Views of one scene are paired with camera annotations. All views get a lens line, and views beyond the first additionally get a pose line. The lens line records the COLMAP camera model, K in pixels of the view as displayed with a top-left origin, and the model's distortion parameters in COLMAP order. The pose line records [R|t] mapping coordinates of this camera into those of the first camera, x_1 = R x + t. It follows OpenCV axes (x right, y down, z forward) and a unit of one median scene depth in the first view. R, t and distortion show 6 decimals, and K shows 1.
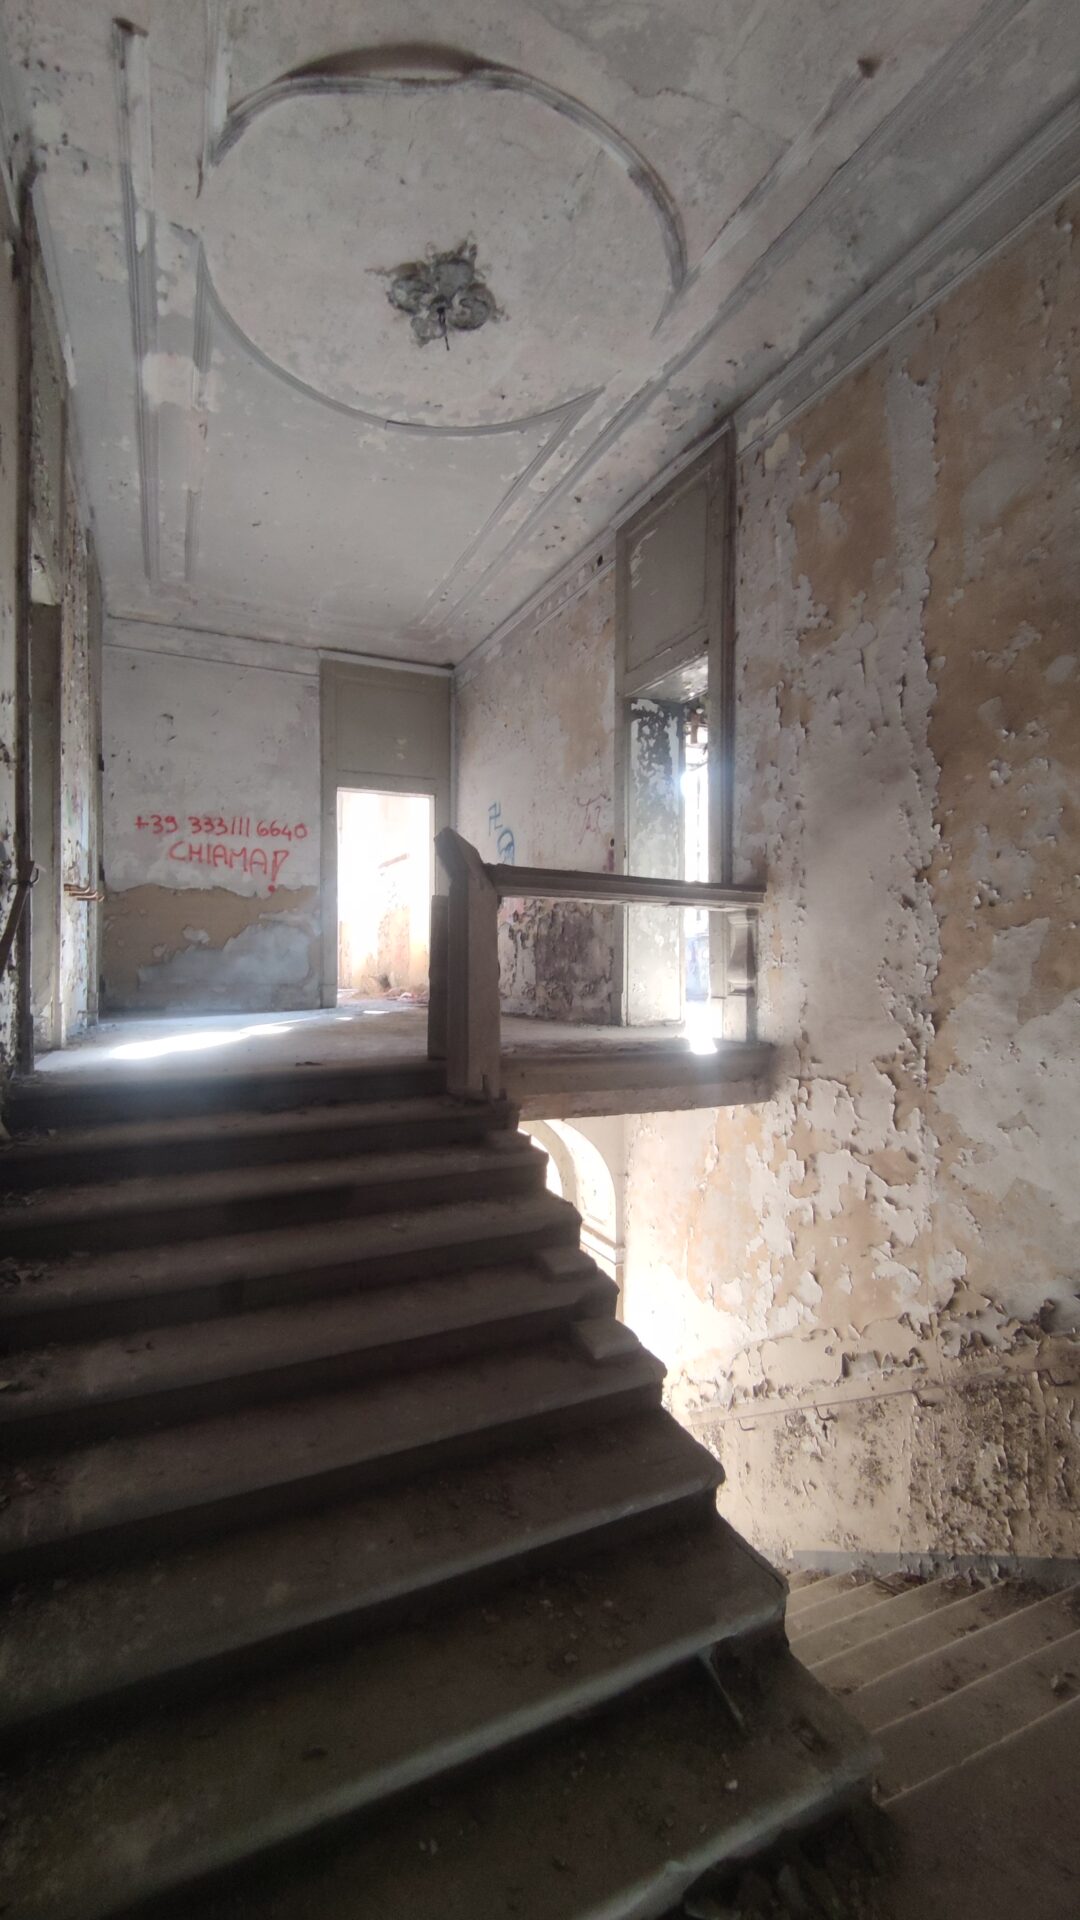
lens RADIAL K [[871.0, 0, 530.4], [0, 871.0, 958.3], [0, 0, 1]] dist [0.007791, -0.007388]
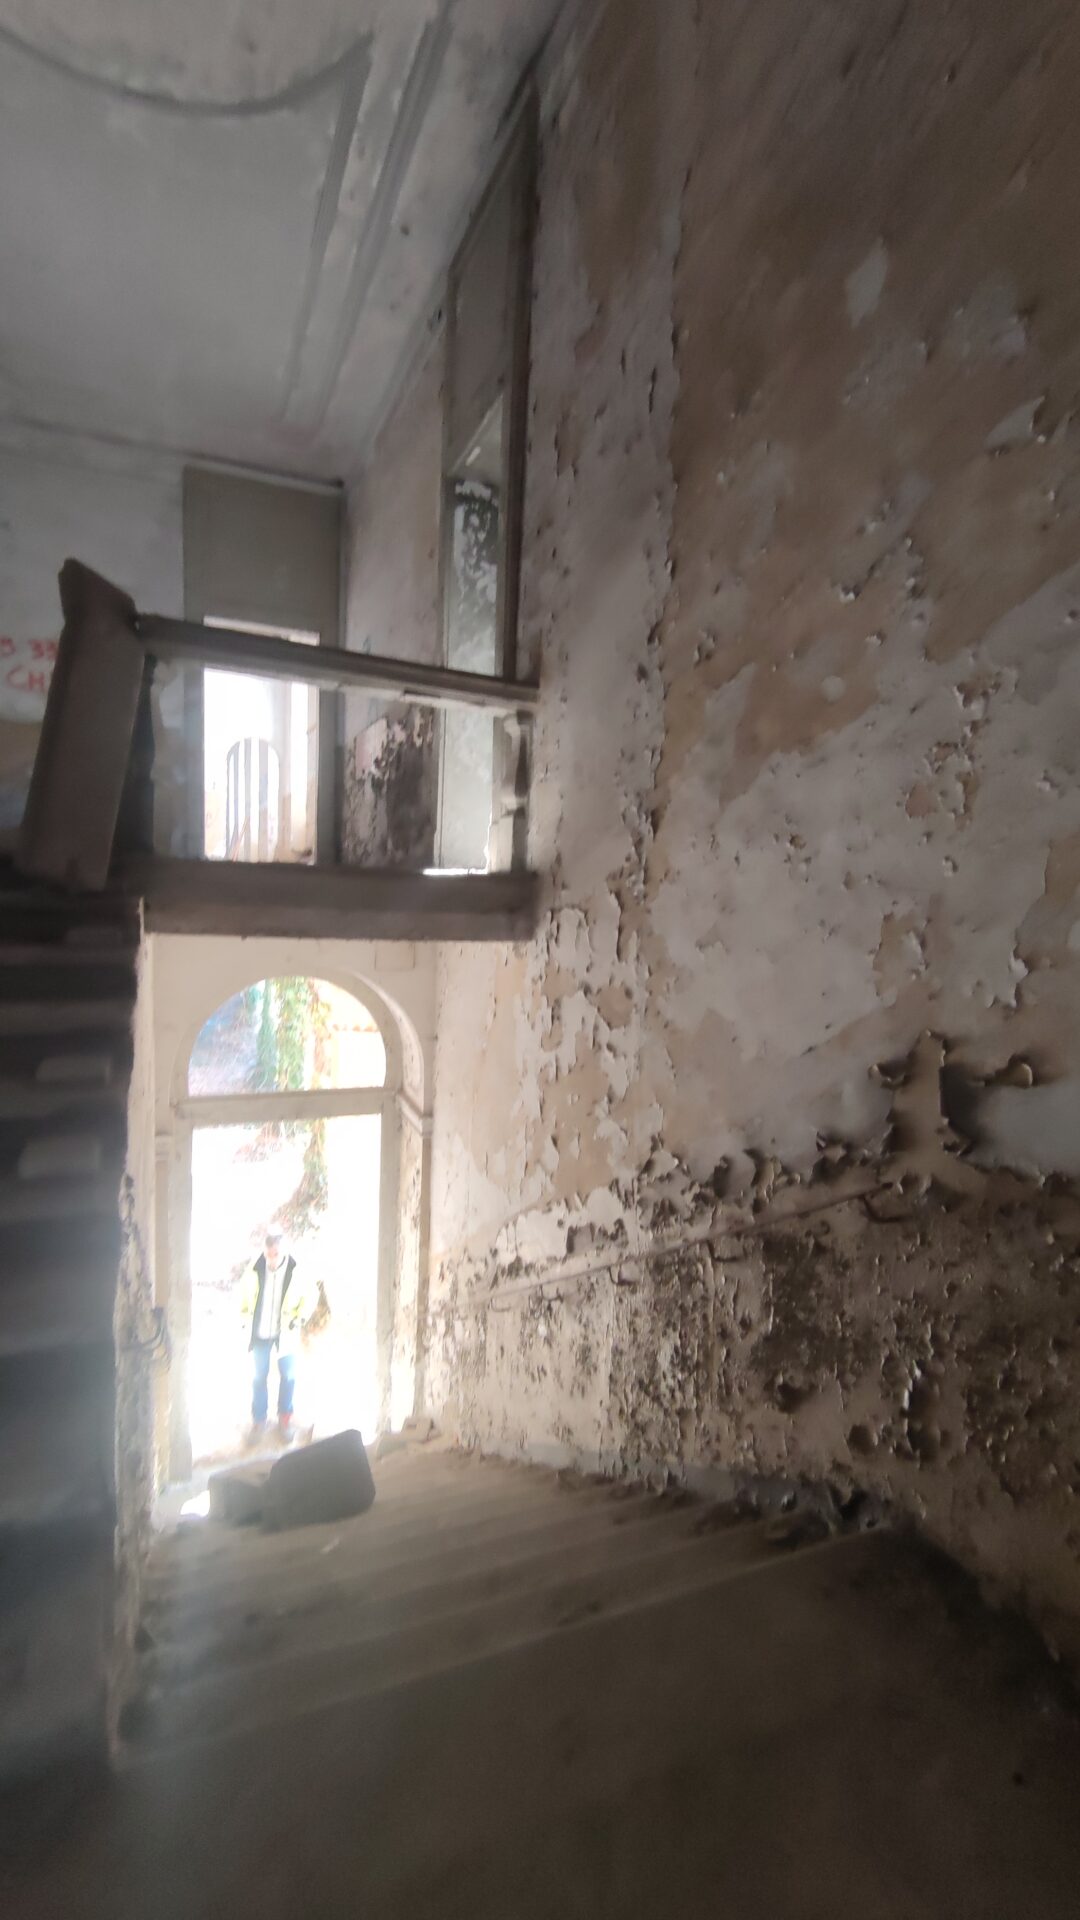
lens RADIAL K [[871.0, 0, 537.4], [0, 871.0, 955.1], [0, 0, 1]] dist [0.007791, -0.007388]
pose [[0.998599, 0.044676, -0.028340, 0.339229], [-0.041849, 0.994737, 0.093522, 0.109256], [0.032369, -0.092205, 0.995214, 0.173237]]
